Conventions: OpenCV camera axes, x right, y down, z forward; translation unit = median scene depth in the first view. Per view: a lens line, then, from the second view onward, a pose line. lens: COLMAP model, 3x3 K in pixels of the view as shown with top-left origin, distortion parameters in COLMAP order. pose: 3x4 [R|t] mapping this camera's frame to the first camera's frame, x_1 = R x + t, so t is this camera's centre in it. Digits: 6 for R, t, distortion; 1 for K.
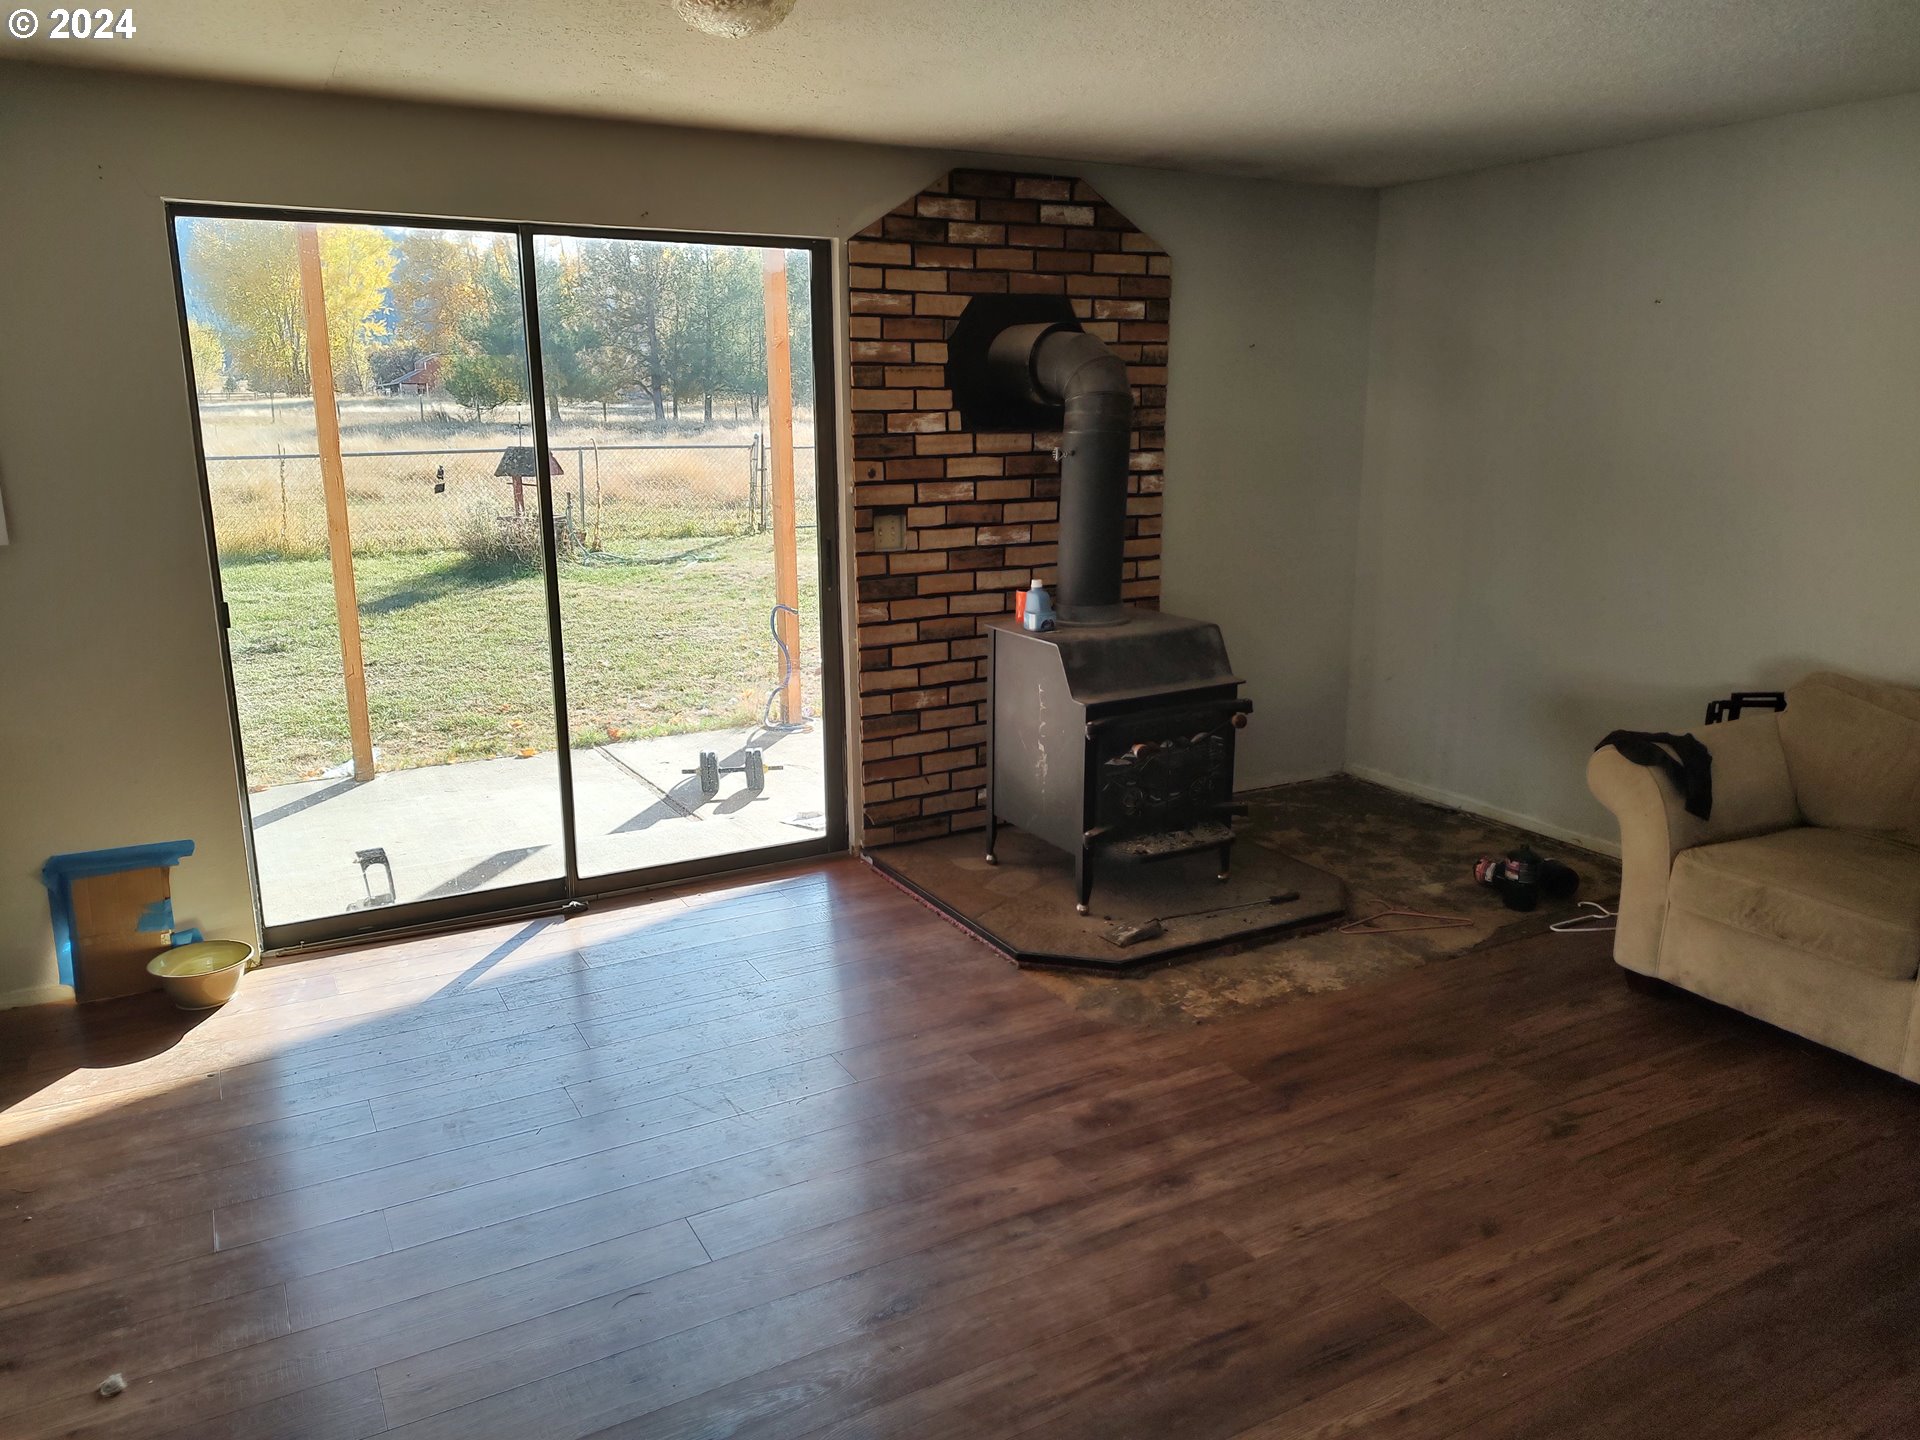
lens RADIAL K [[1365.7, 0, 996.6], [0, 1365.7, 704.3], [0, 0, 1]] dist [0.012084, -0.021010]
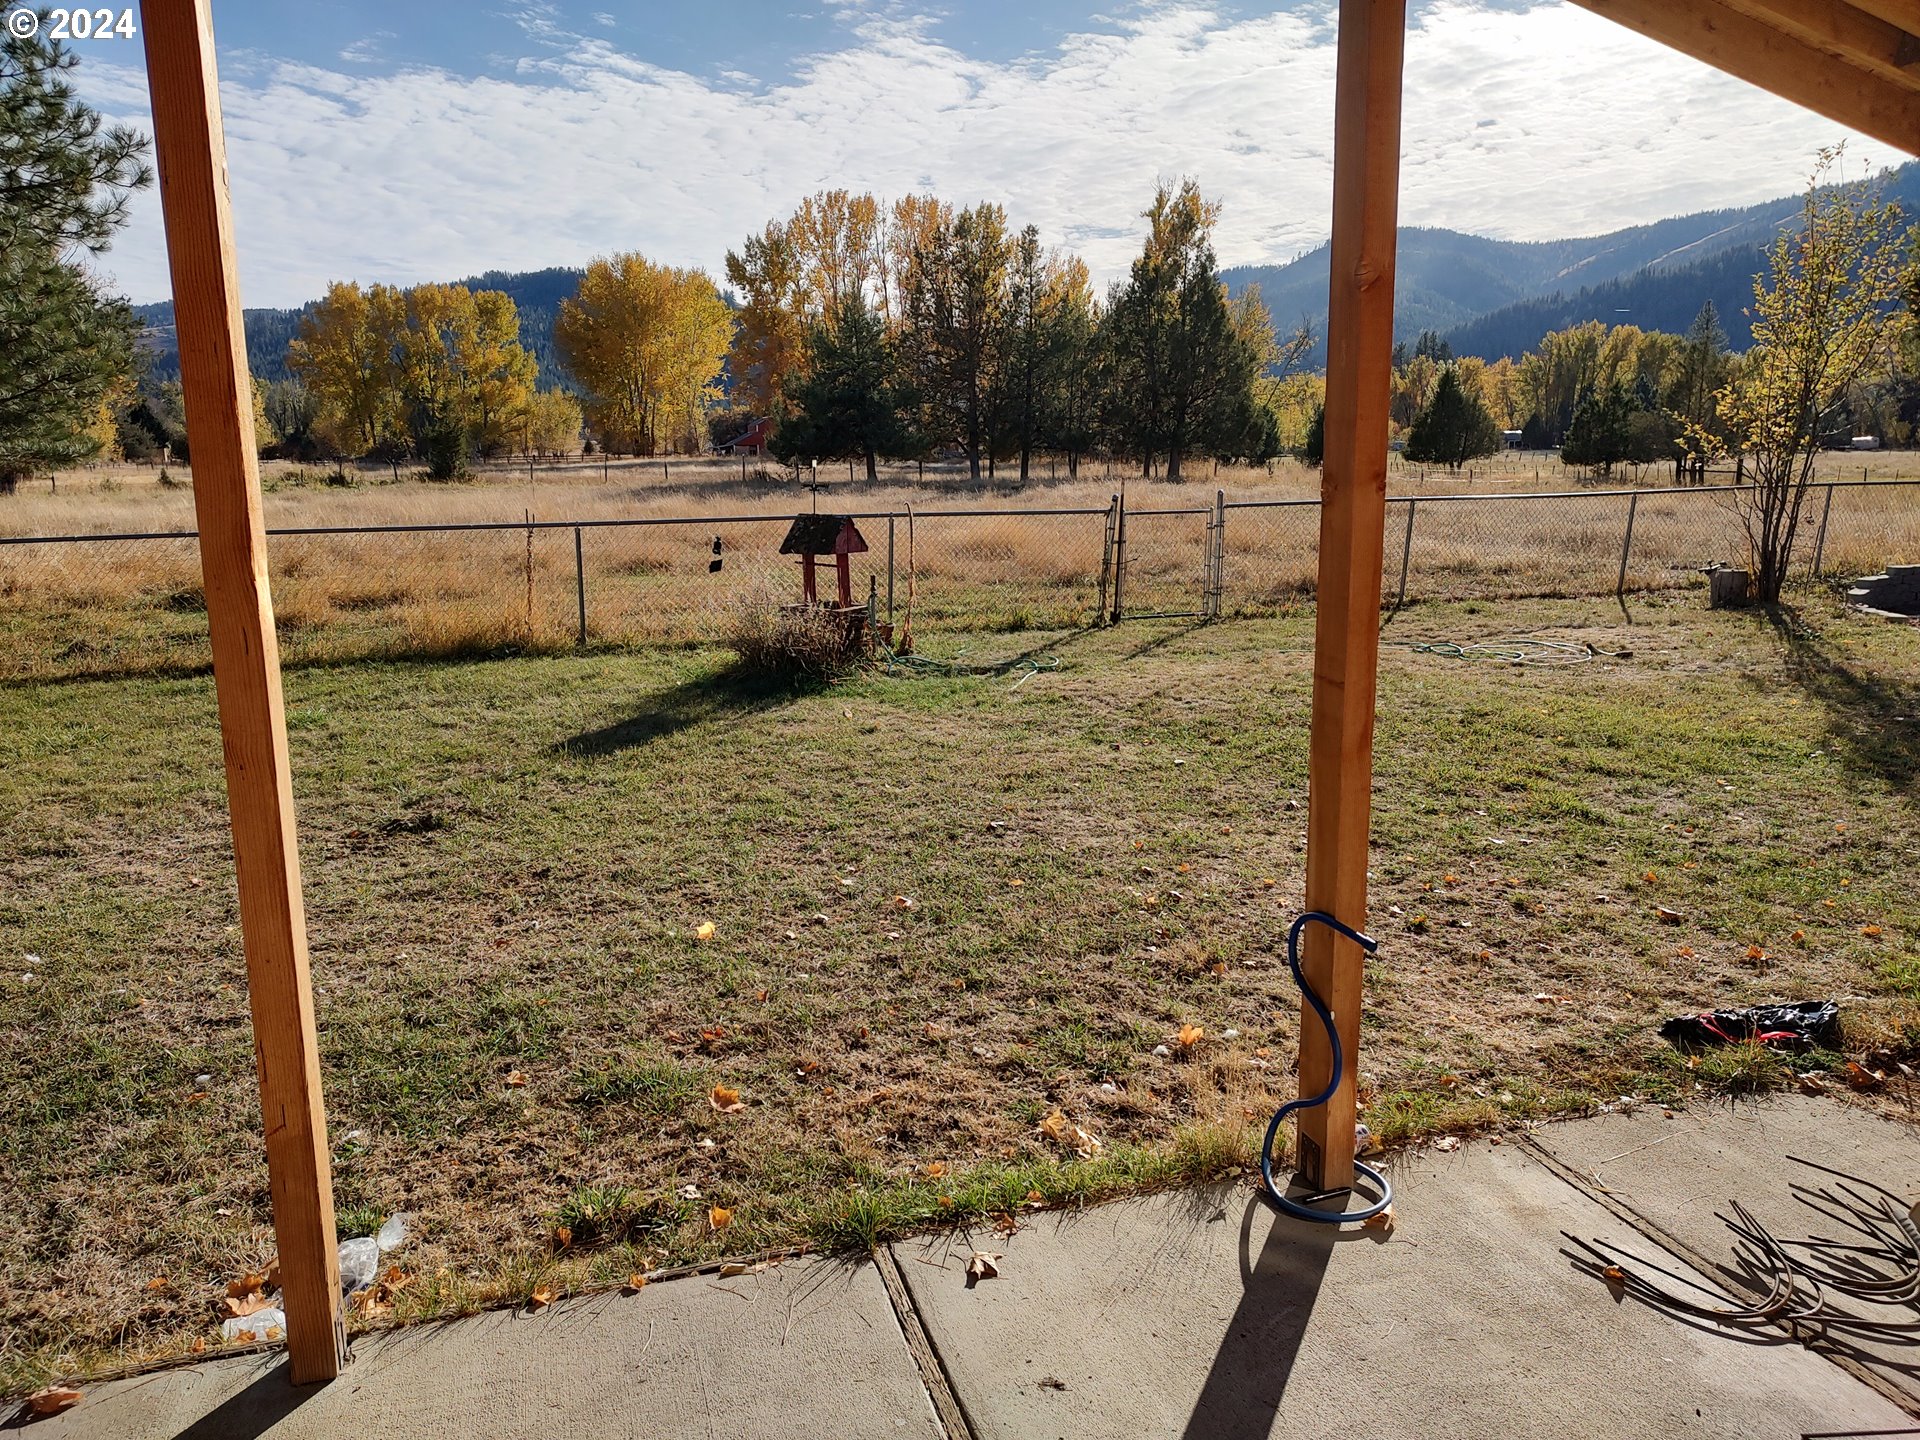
lens RADIAL K [[1365.7, 0, 965.2], [0, 1365.7, 715.1], [0, 0, 1]] dist [0.012084, -0.021010]
pose [[0.971272, 0.037937, -0.234931, -0.042195], [-0.045822, 0.998552, -0.028191, -0.029276], [0.233521, 0.038146, 0.971603, 0.142575]]
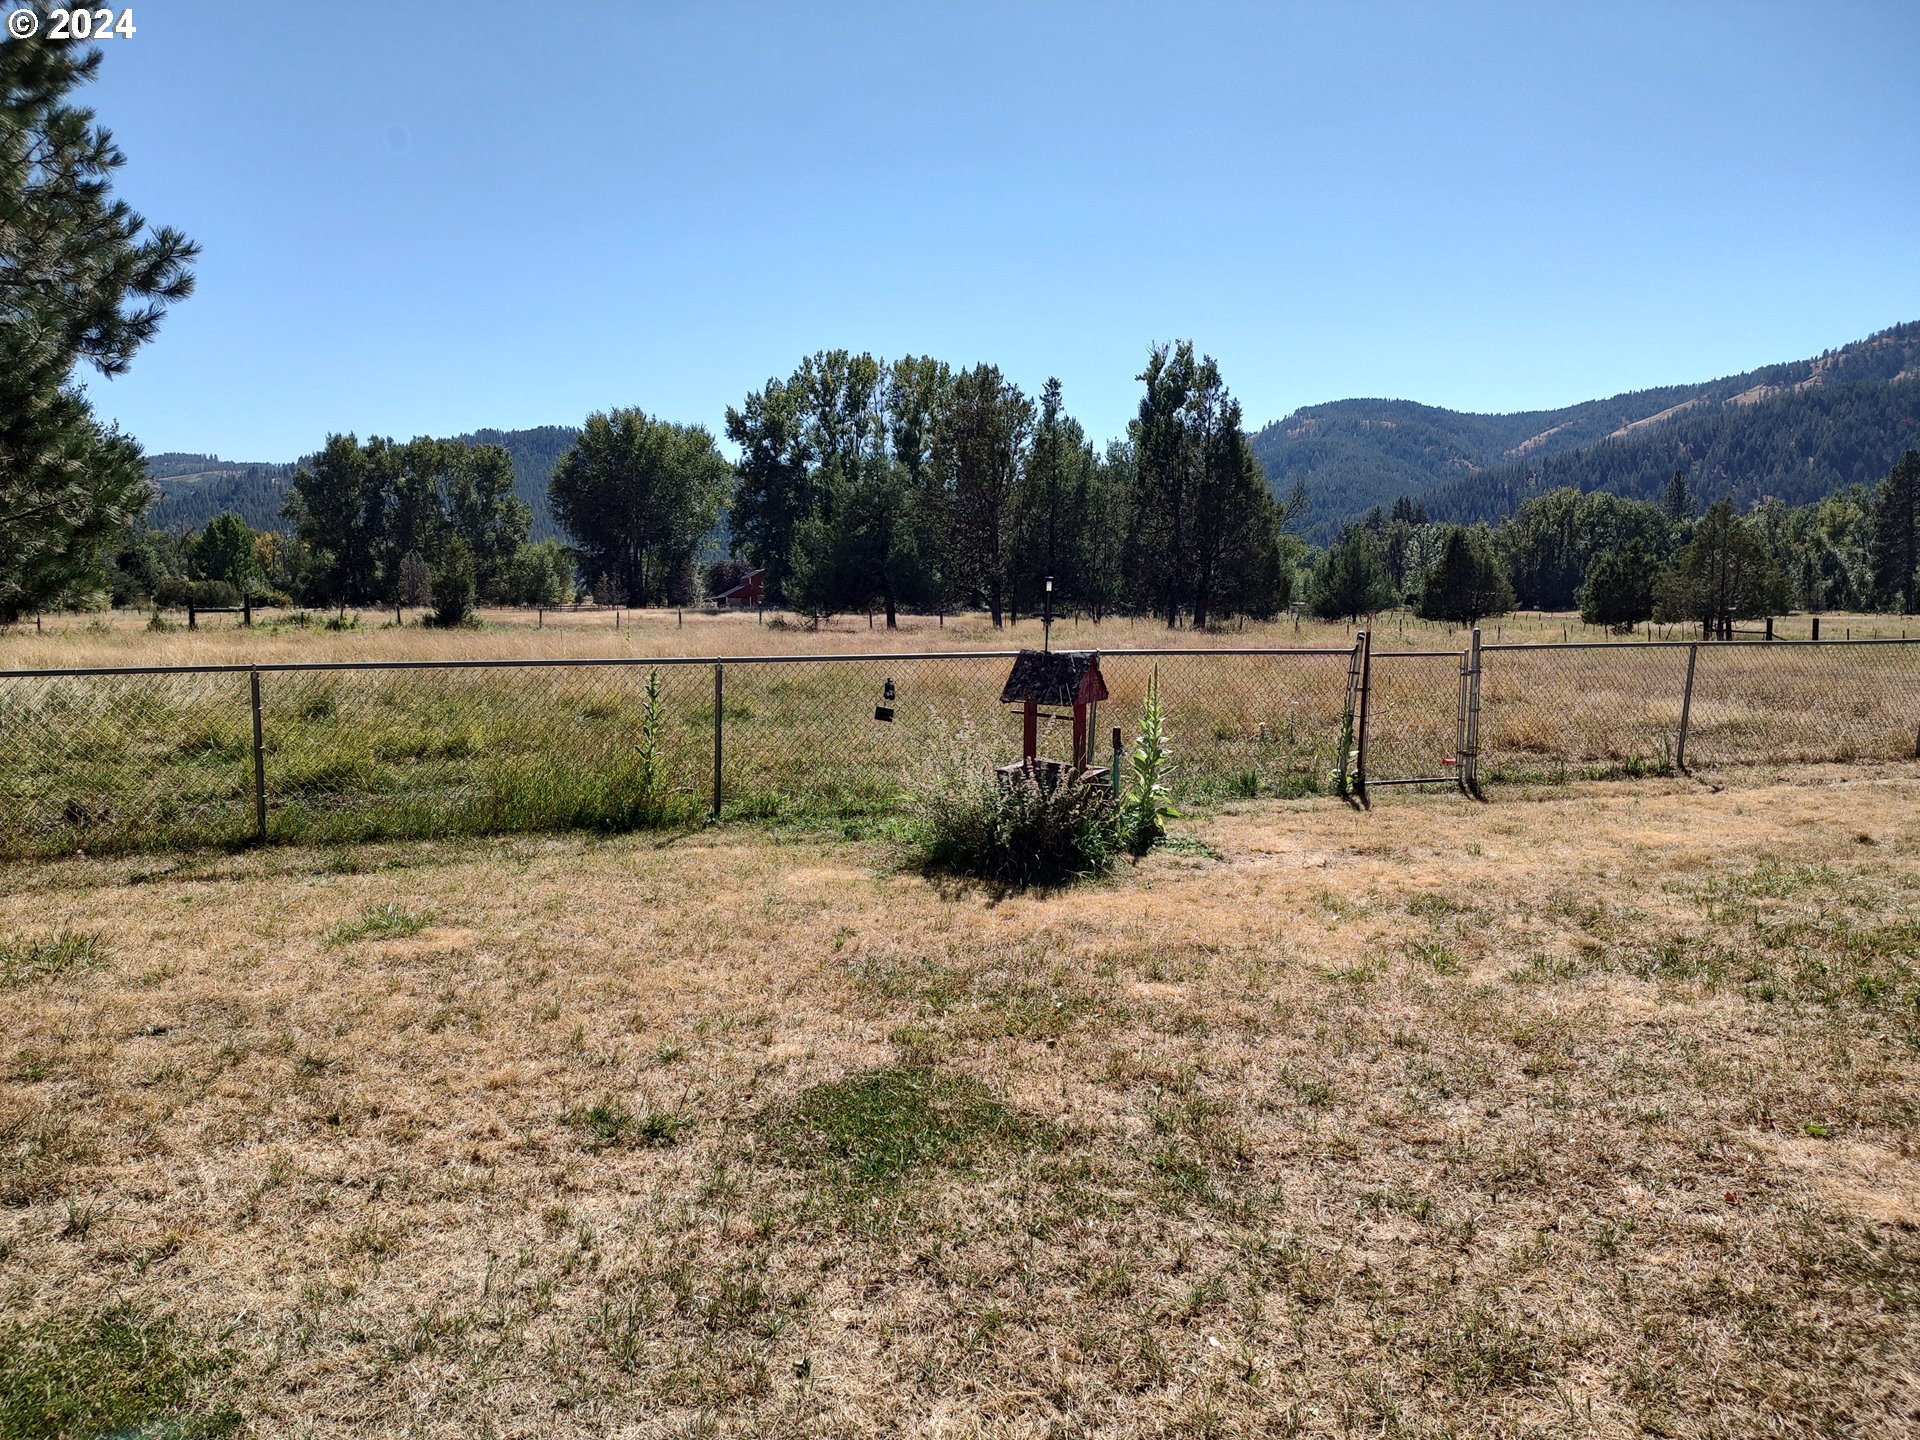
lens RADIAL K [[1365.7, 0, 954.3], [0, 1365.7, 722.0], [0, 0, 1]] dist [0.012084, -0.021010]
pose [[0.973071, 0.022500, -0.229406, -0.119992], [-0.054637, 0.989377, -0.134718, -0.036802], [0.223938, 0.143624, 0.963963, 0.205910]]
